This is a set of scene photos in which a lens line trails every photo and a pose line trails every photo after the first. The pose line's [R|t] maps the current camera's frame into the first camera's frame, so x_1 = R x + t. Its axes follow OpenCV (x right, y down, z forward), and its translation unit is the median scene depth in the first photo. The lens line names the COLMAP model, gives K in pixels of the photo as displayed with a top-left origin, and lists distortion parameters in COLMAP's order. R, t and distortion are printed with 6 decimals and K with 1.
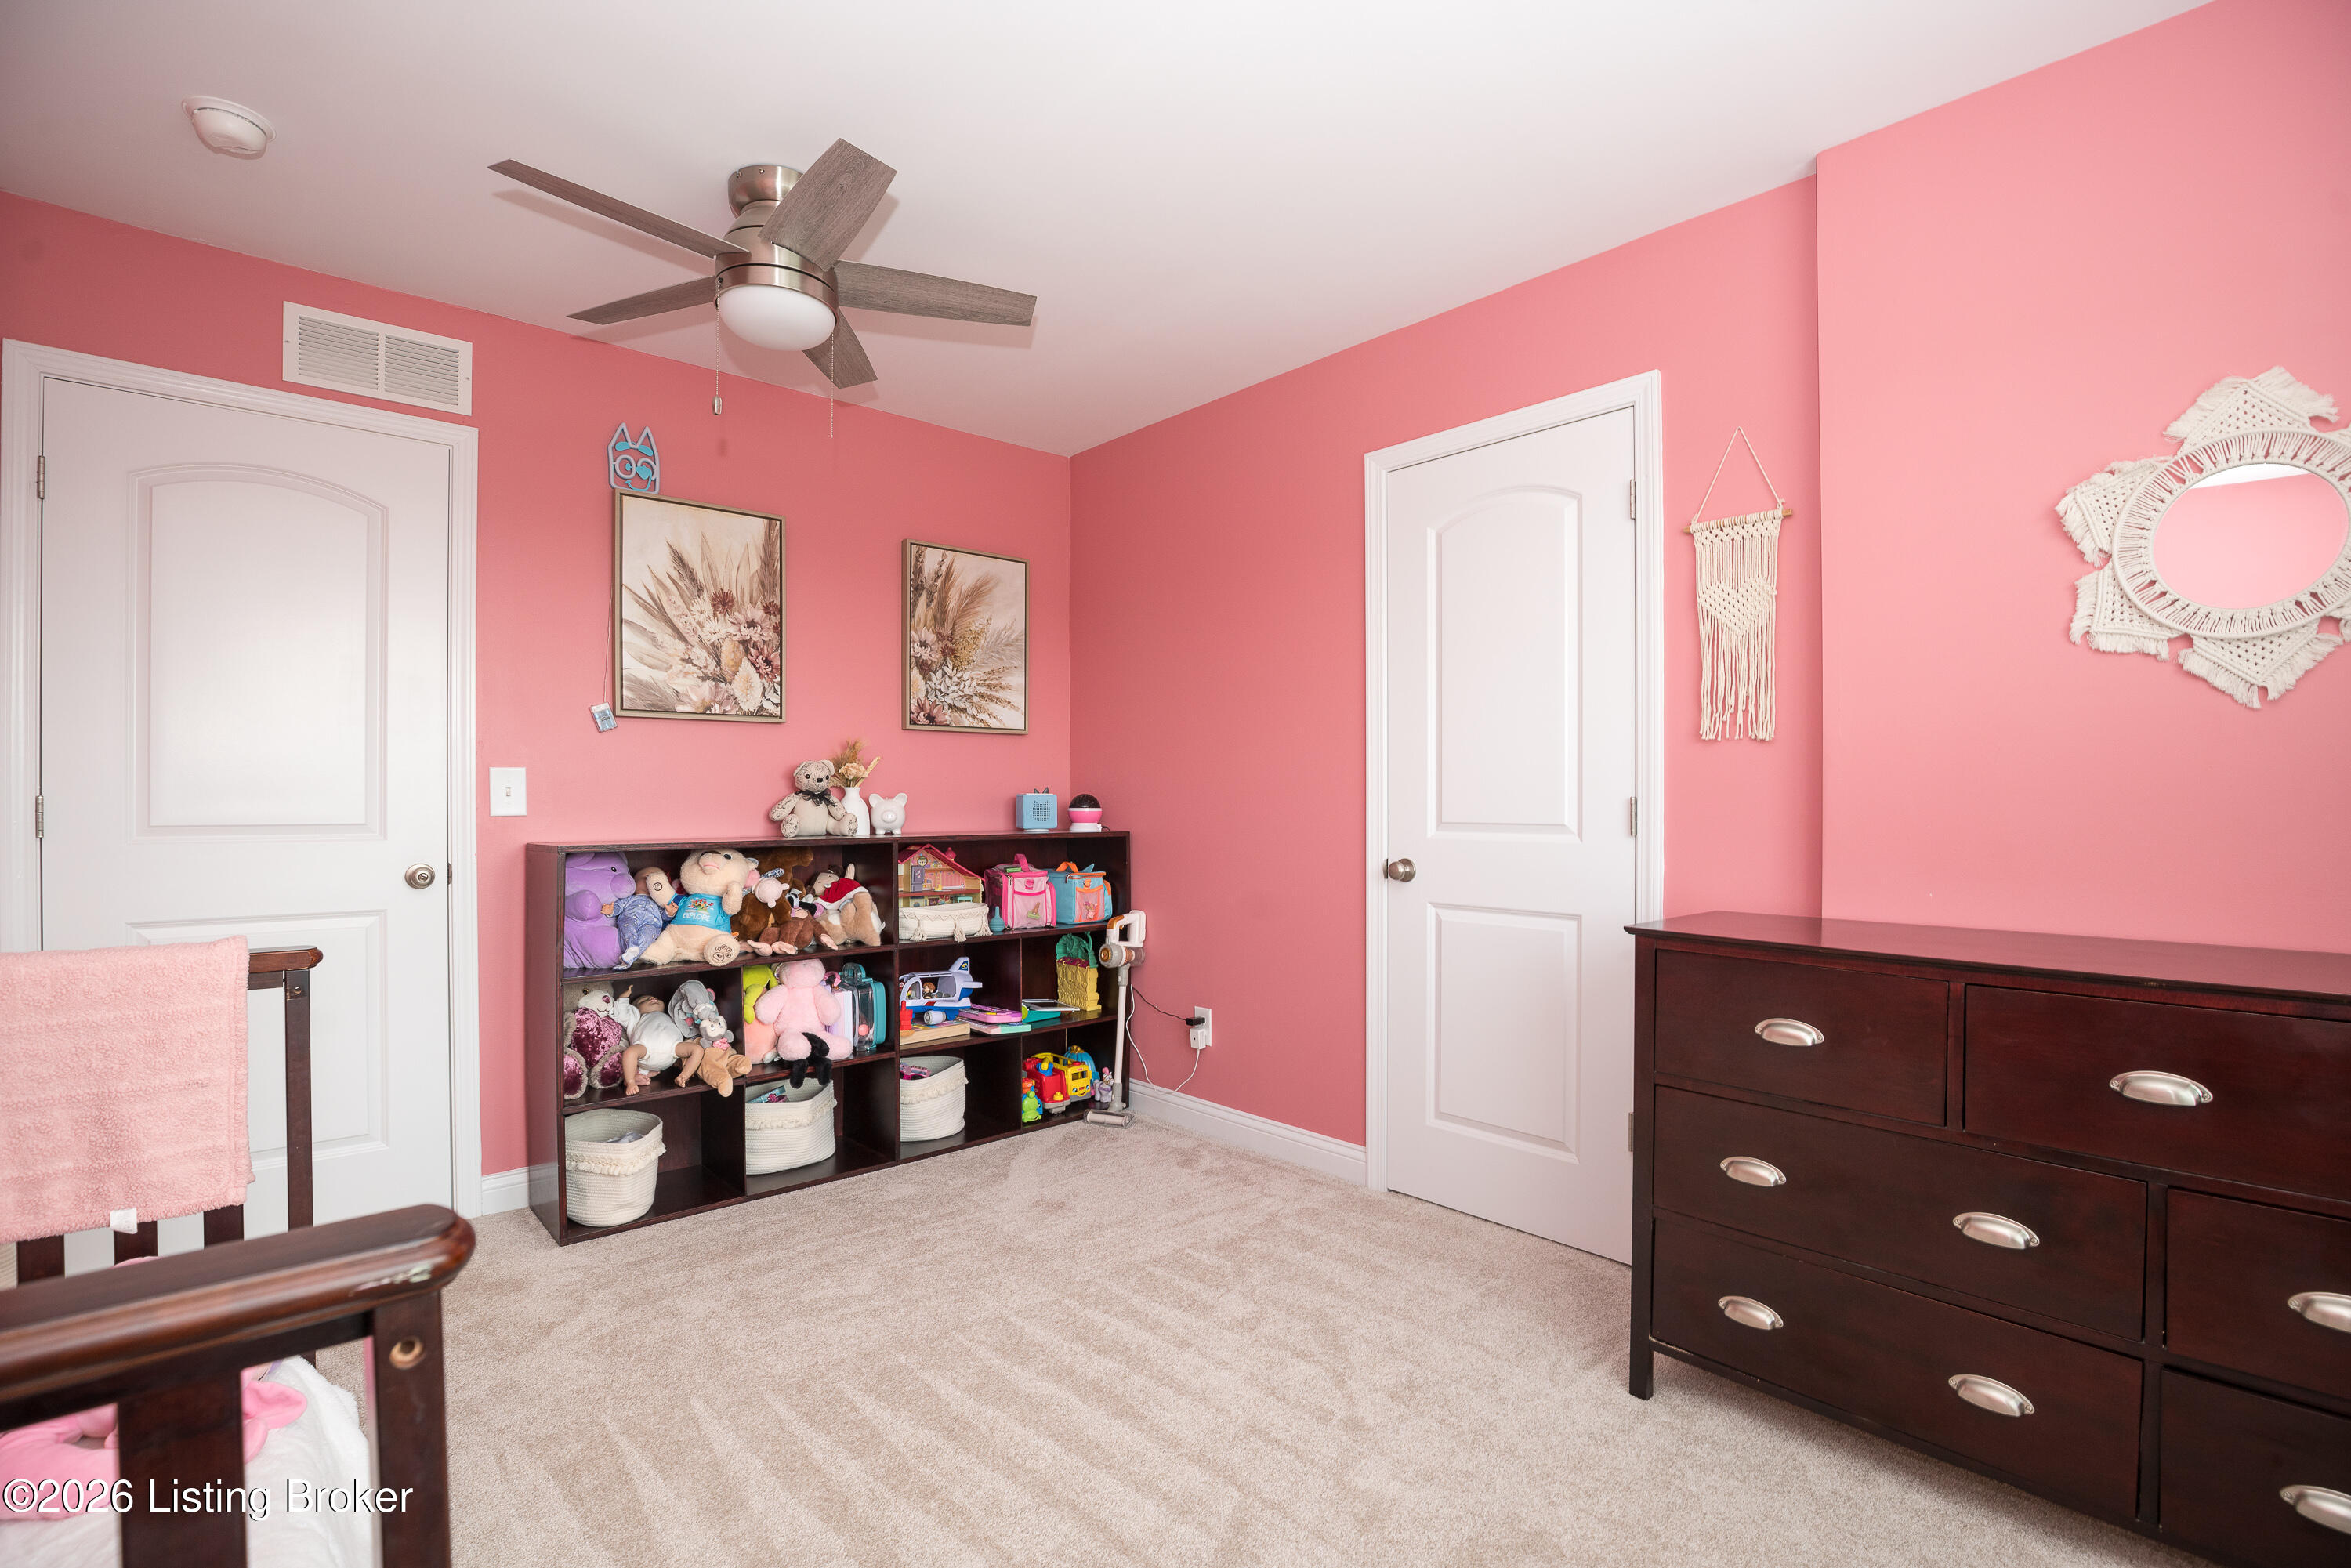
lens RADIAL K [[1097.0, 0, 1171.2], [0, 1097.0, 809.0], [0, 0, 1]] dist [-0.044084, 0.007937]
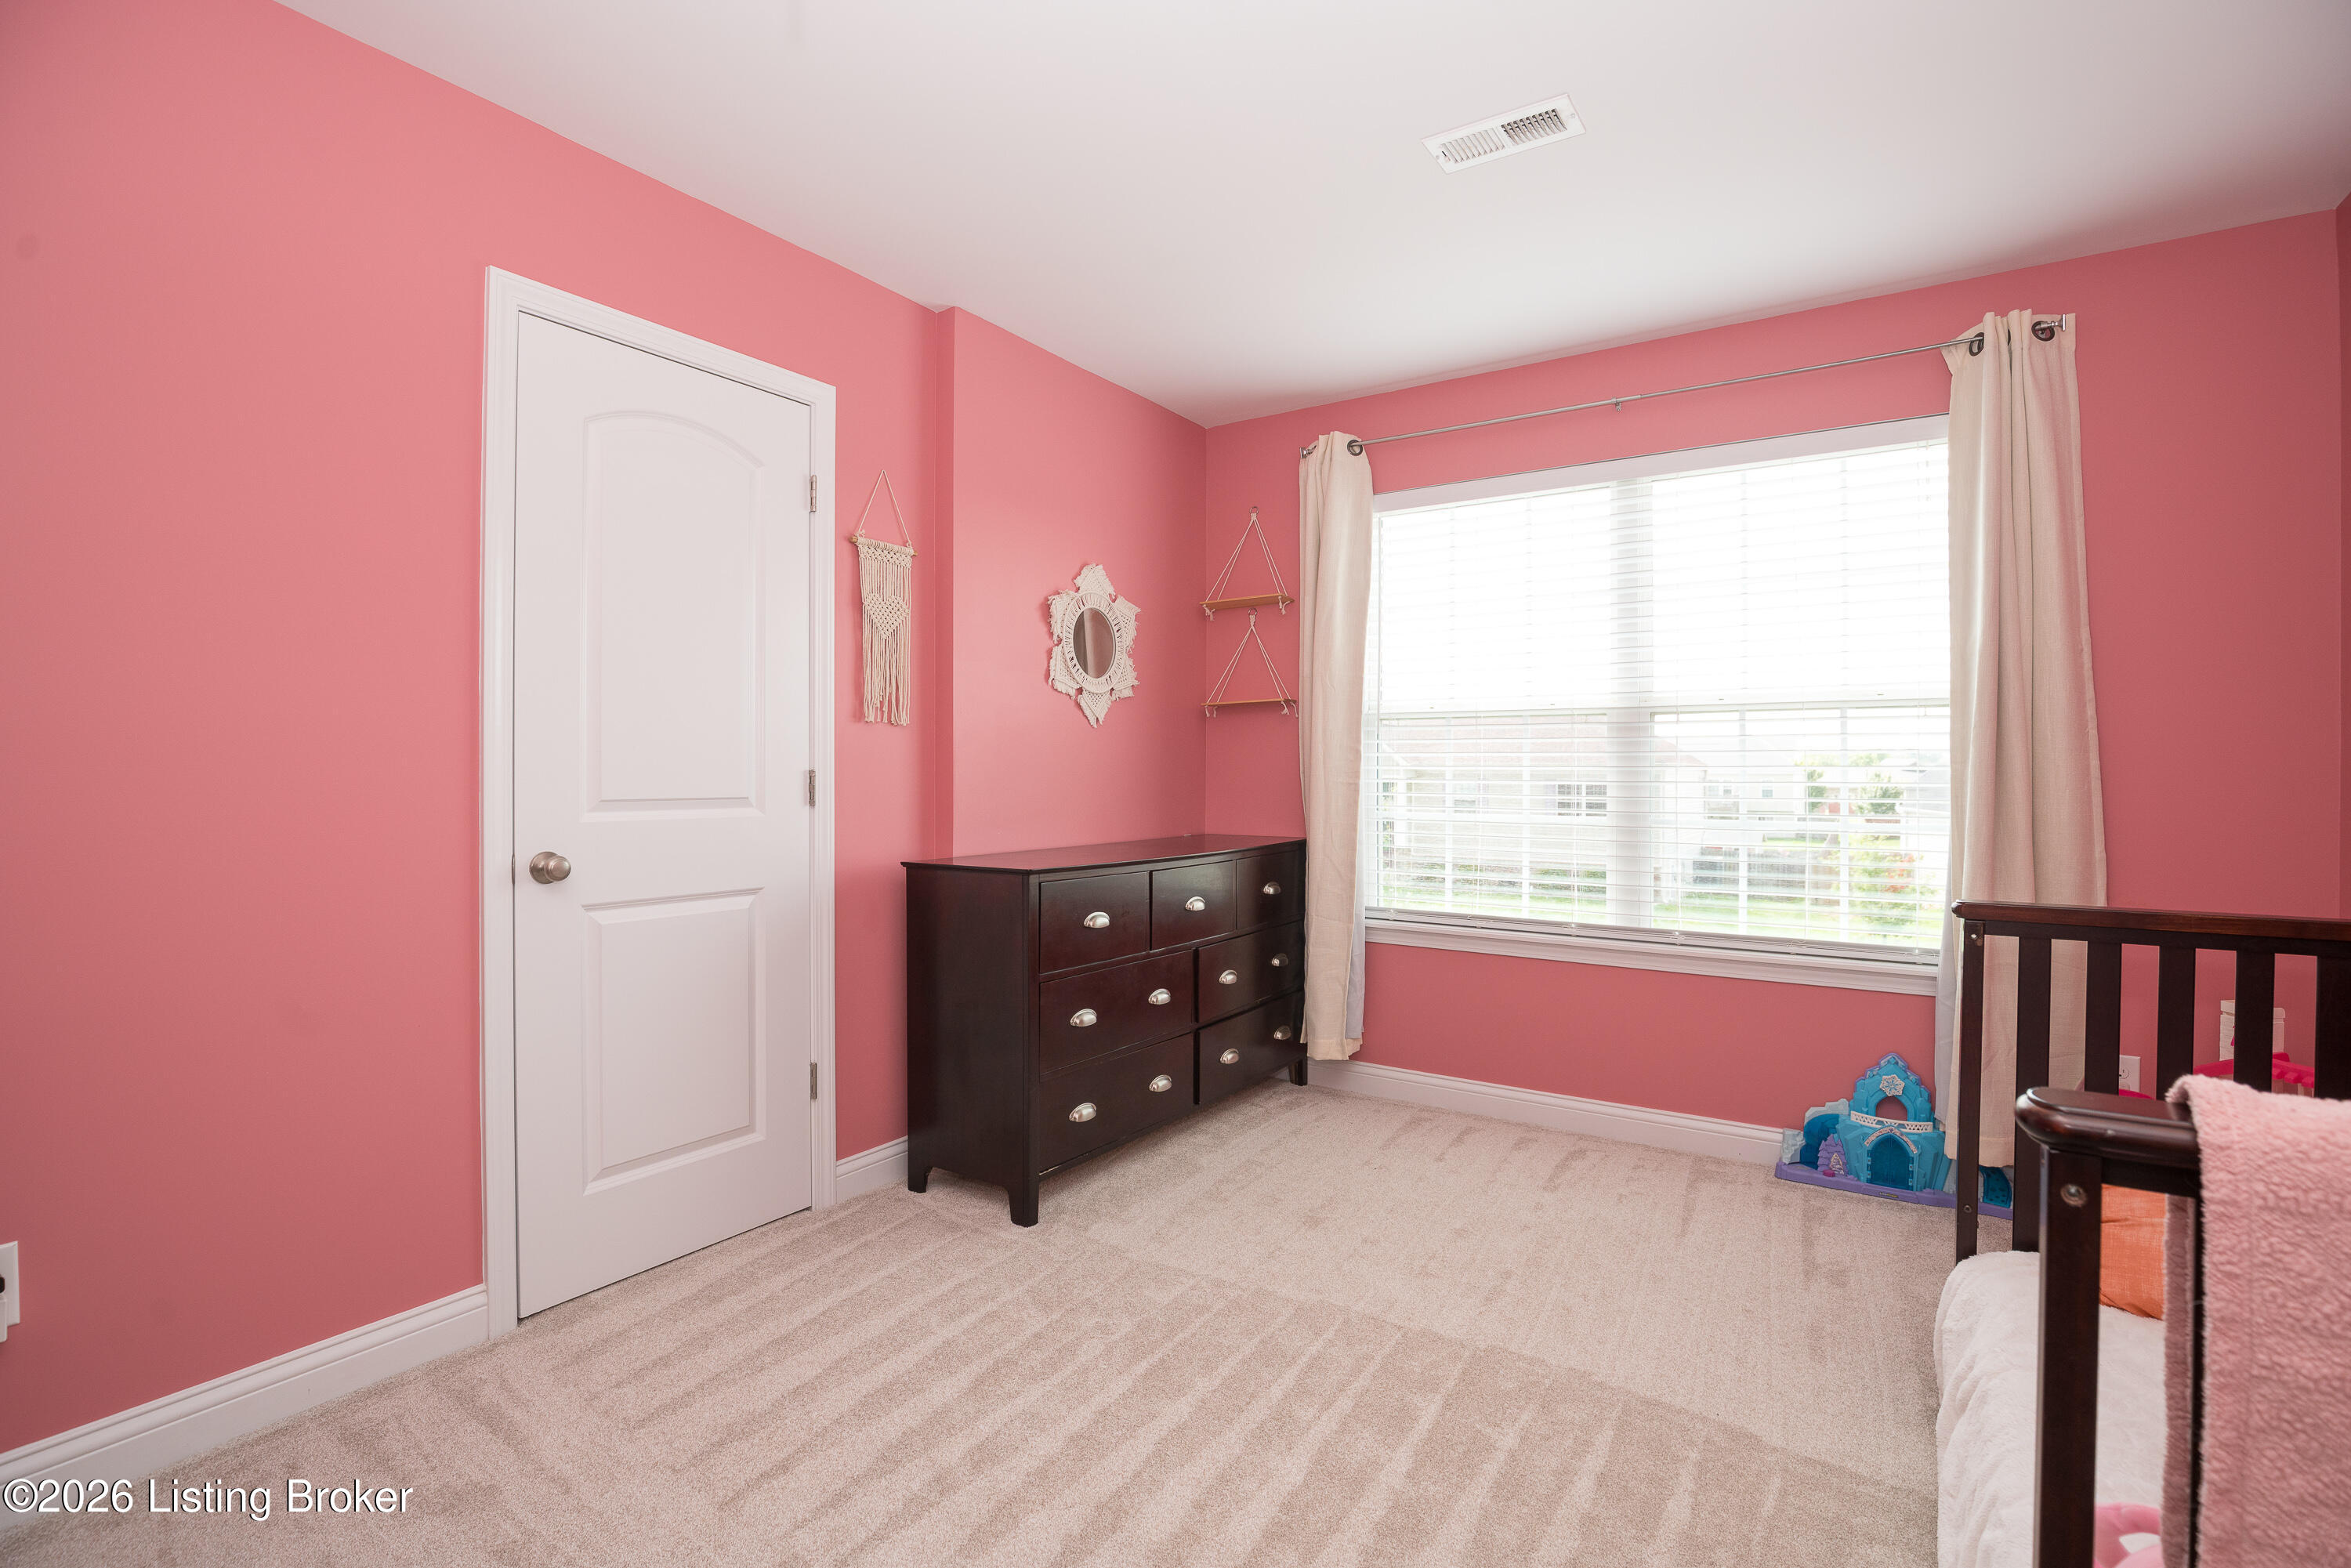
lens RADIAL K [[1097.0, 0, 1175.6], [0, 1097.0, 768.8], [0, 0, 1]] dist [-0.044084, 0.007937]
pose [[-0.260441, -0.001076, 0.965489, -0.742802], [0.001693, 0.999997, 0.001571, -0.013093], [-0.965488, 0.002044, -0.260438, 0.973438]]
